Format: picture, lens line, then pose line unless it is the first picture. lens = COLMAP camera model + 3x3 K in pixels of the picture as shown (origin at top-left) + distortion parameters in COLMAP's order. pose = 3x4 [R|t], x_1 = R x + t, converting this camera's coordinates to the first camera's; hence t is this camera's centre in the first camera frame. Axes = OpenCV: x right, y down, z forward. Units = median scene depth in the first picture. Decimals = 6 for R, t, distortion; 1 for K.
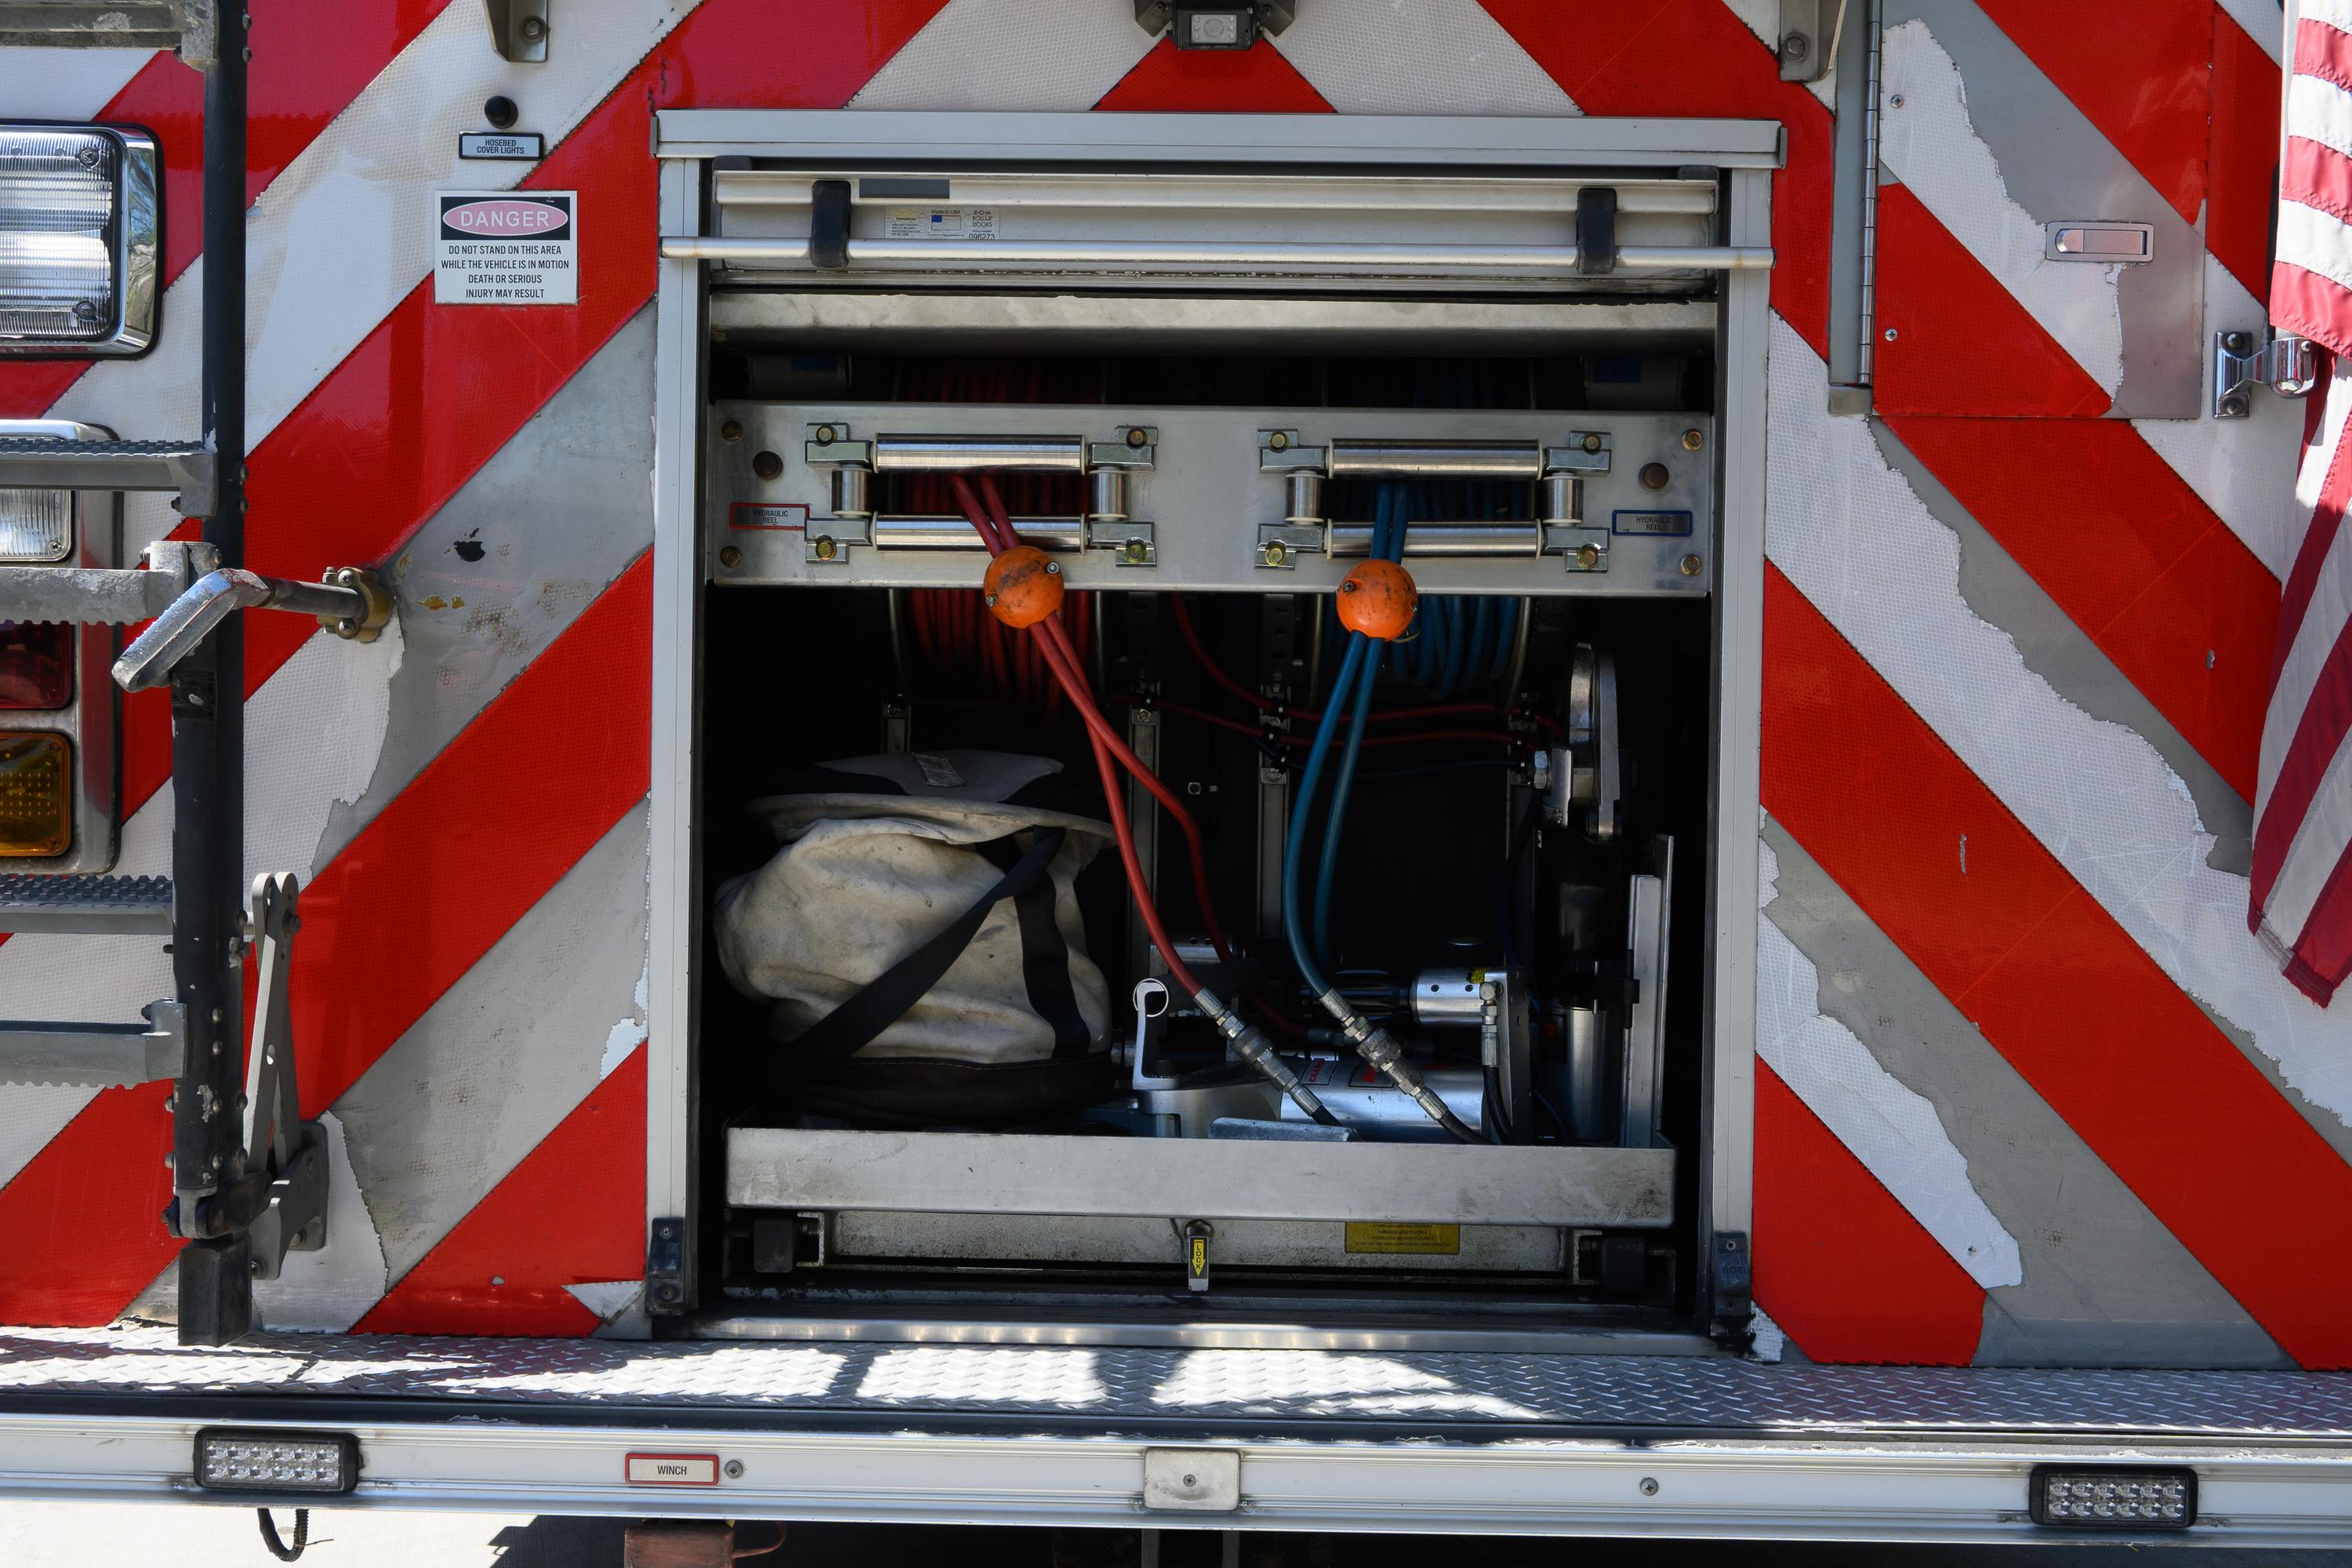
lens RADIAL K [[2990.0, 0, 1208.8], [0, 2990.0, 828.7], [0, 0, 1]] dist [-0.036785, 0.031174]
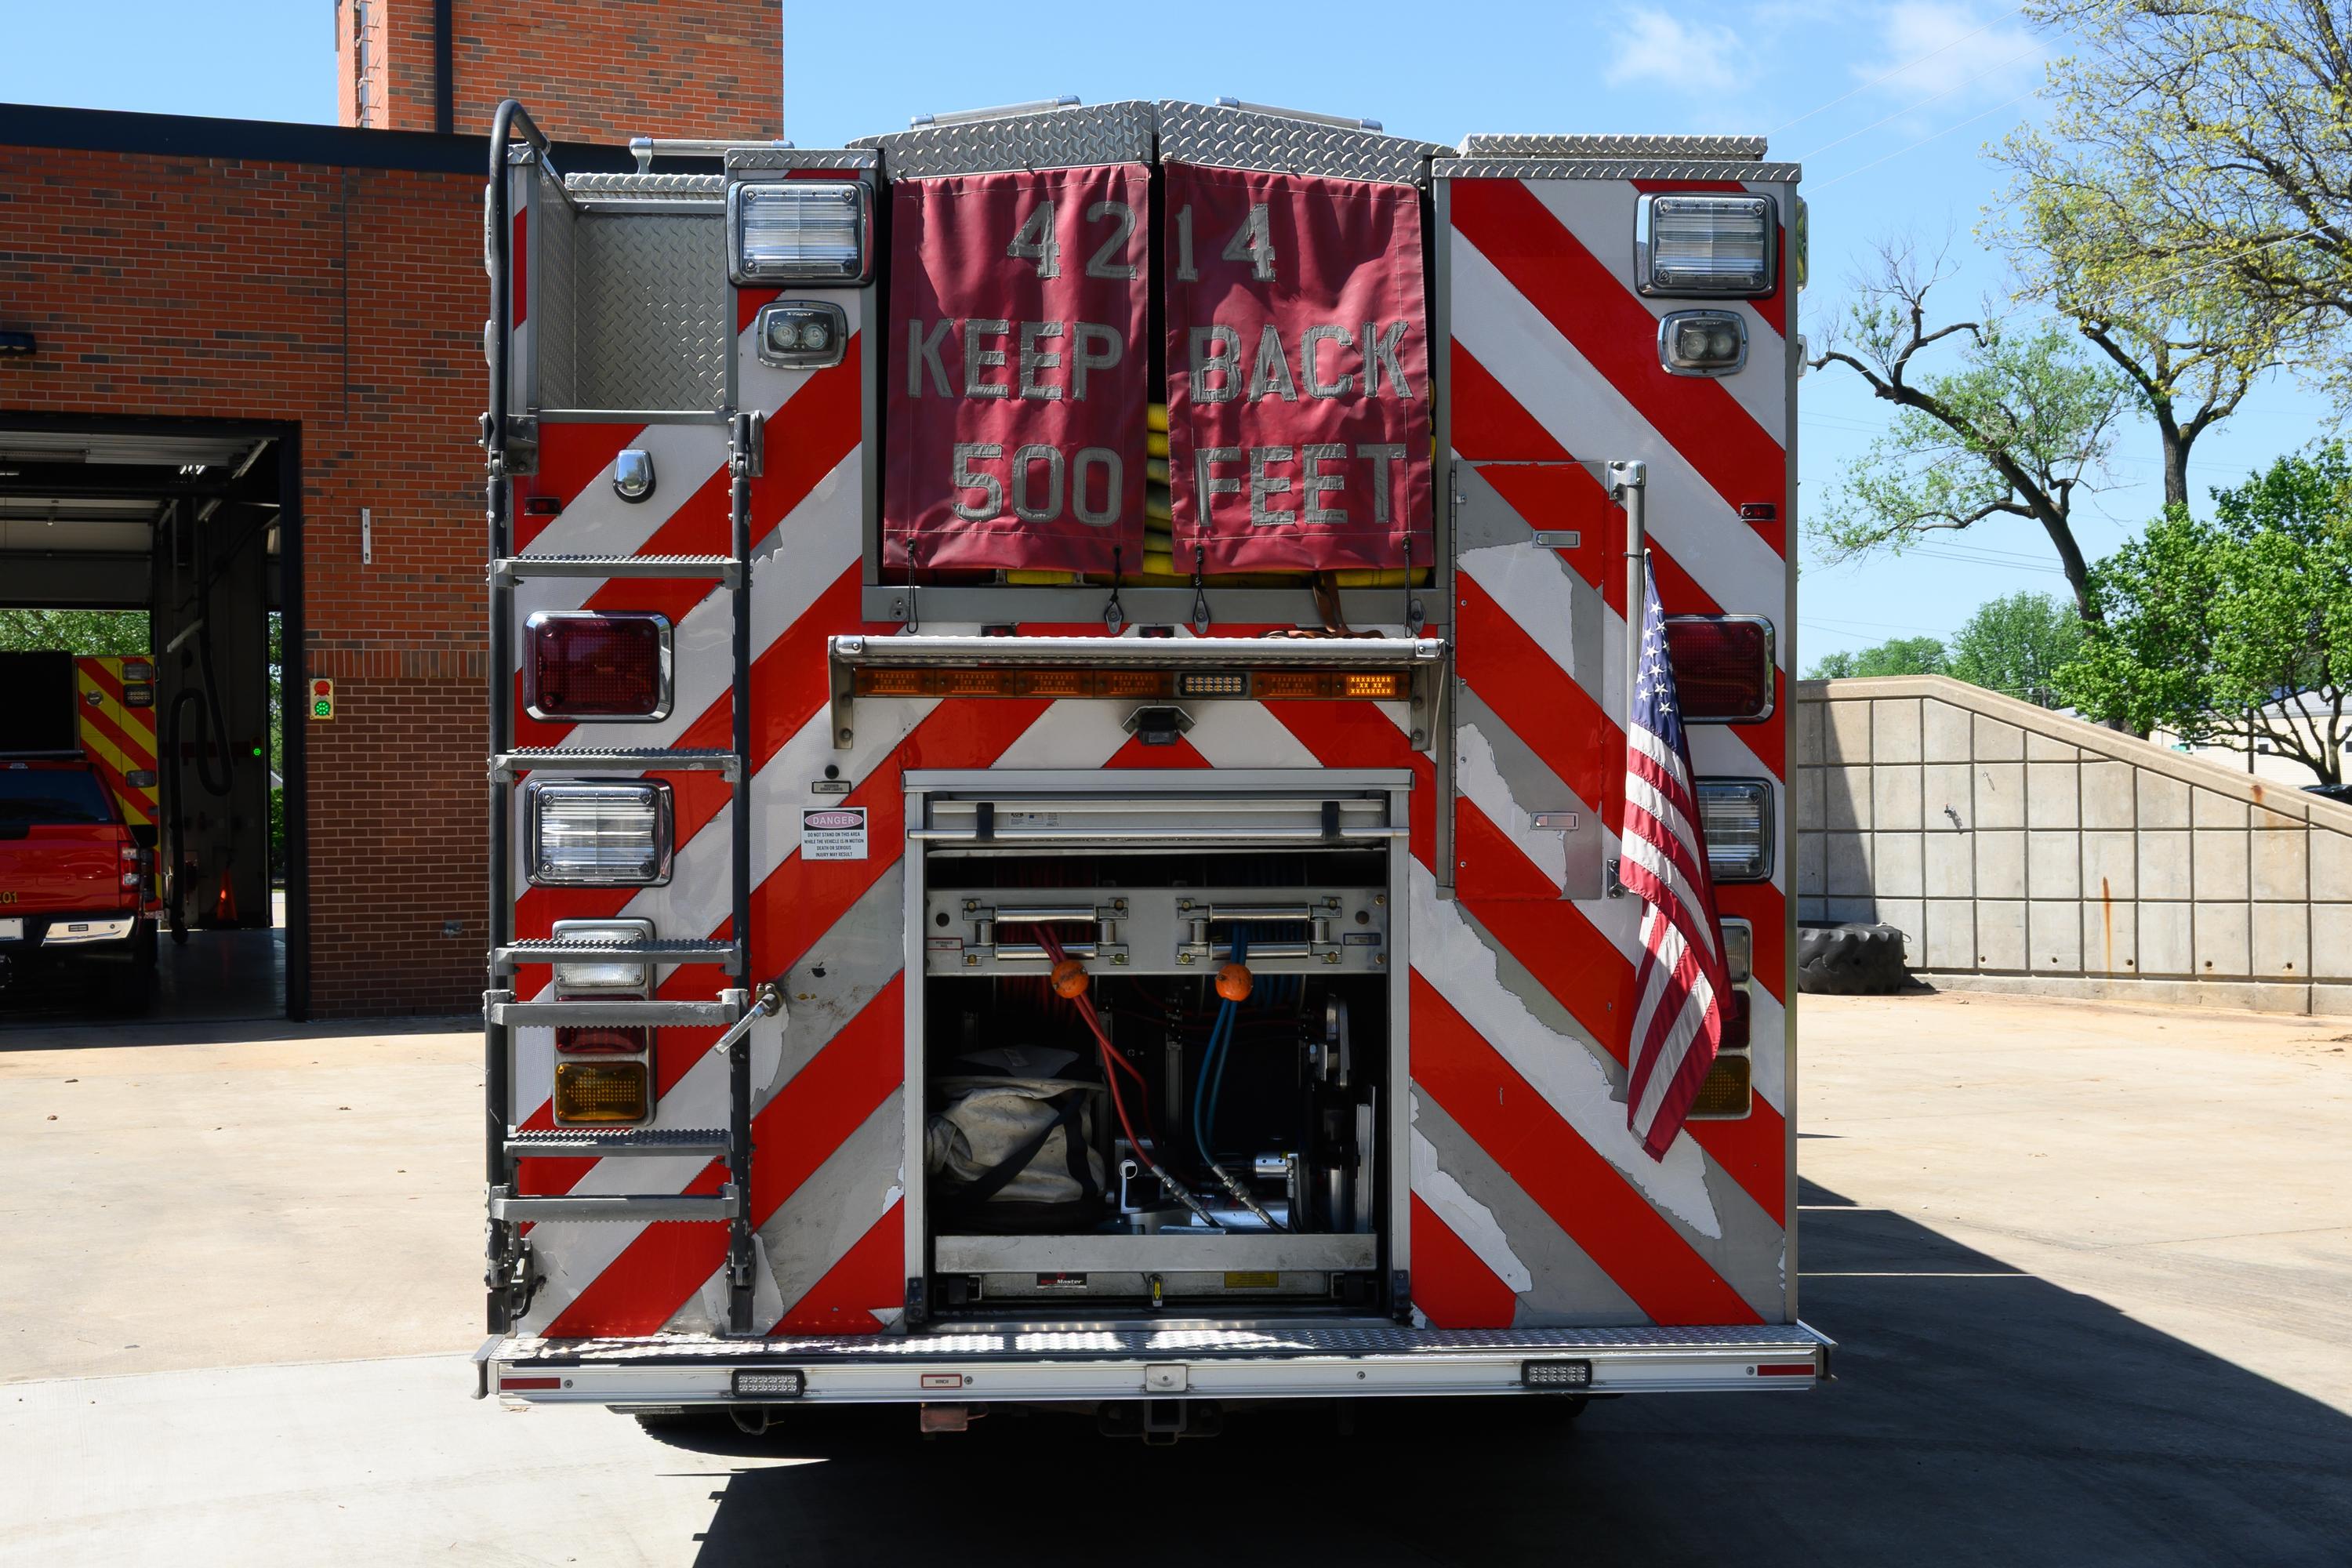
lens RADIAL K [[2990.0, 0, 1208.8], [0, 2990.0, 828.7], [0, 0, 1]] dist [-0.036785, 0.031174]
pose [[0.997838, -0.017710, 0.063284, -0.099075], [0.020682, 0.998699, -0.046618, -0.089328], [-0.062376, 0.047826, 0.996906, -1.186760]]
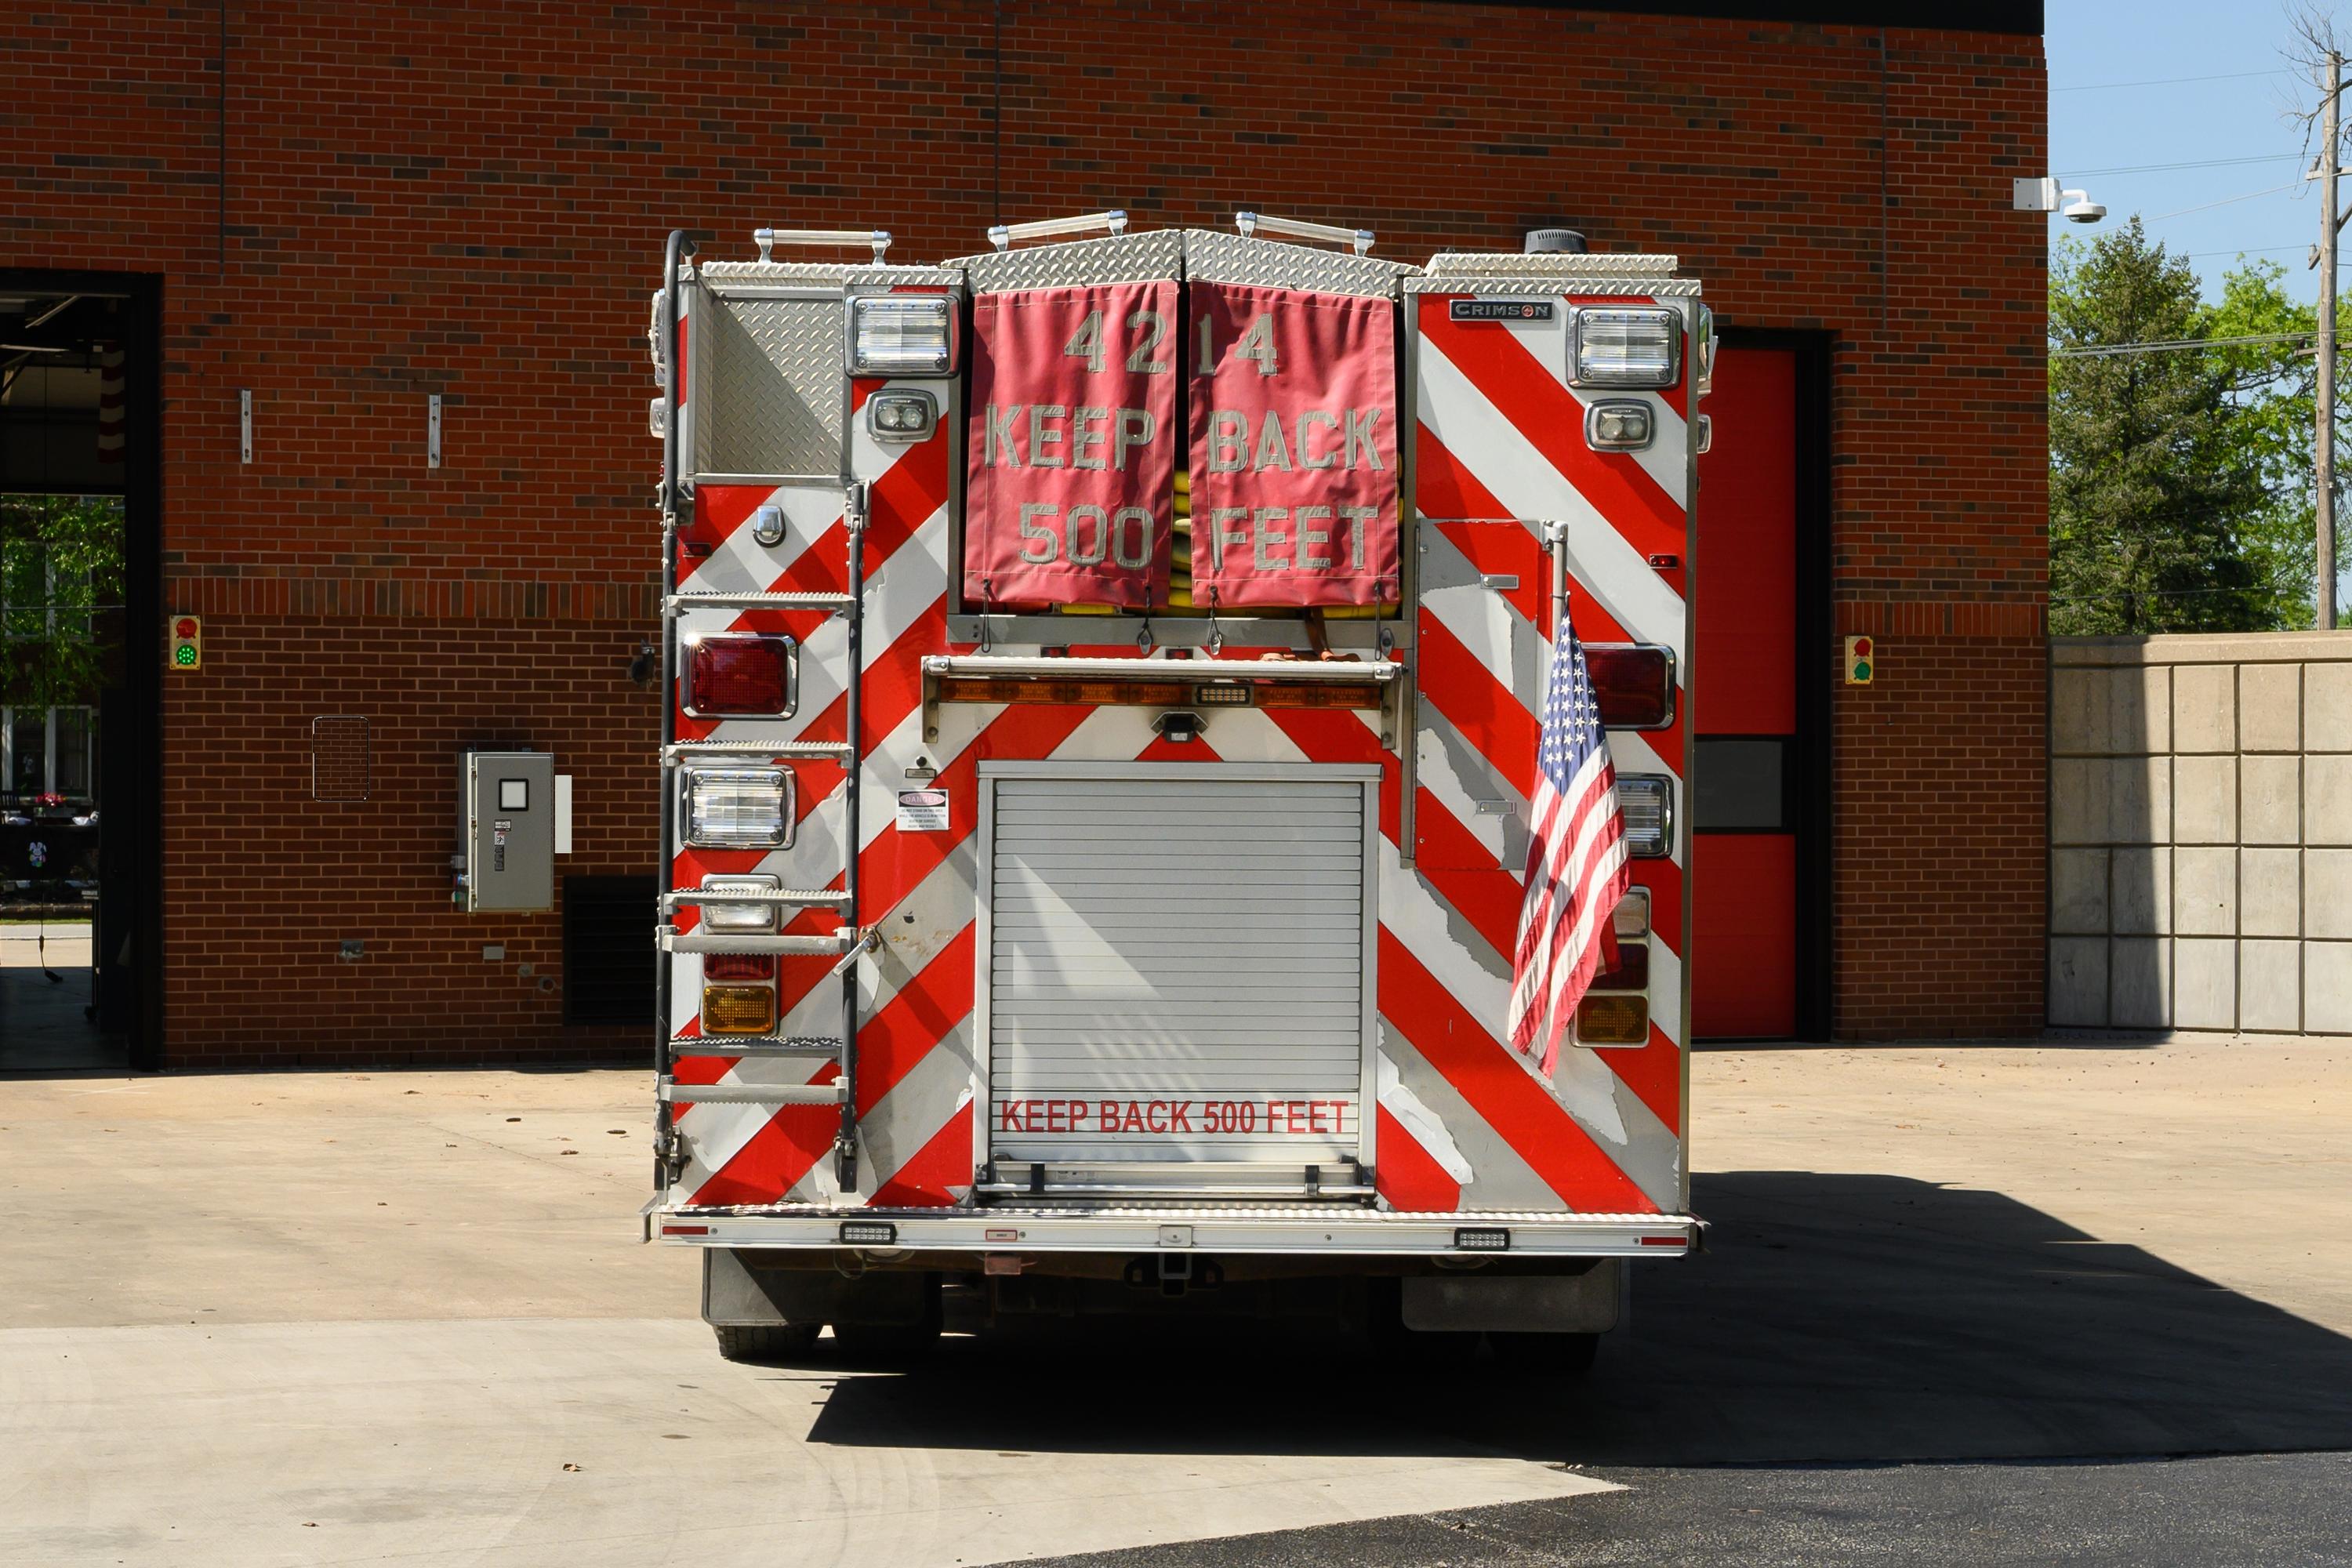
lens RADIAL K [[4812.1, 0, 1034.2], [0, 4812.1, 787.7], [0, 0, 1]] dist [-0.020320, 0.079194]
pose [[0.999805, -0.005067, -0.019089, -0.046050], [0.003956, 0.998321, -0.057795, 0.042805], [0.019350, 0.057708, 0.998146, -3.415015]]
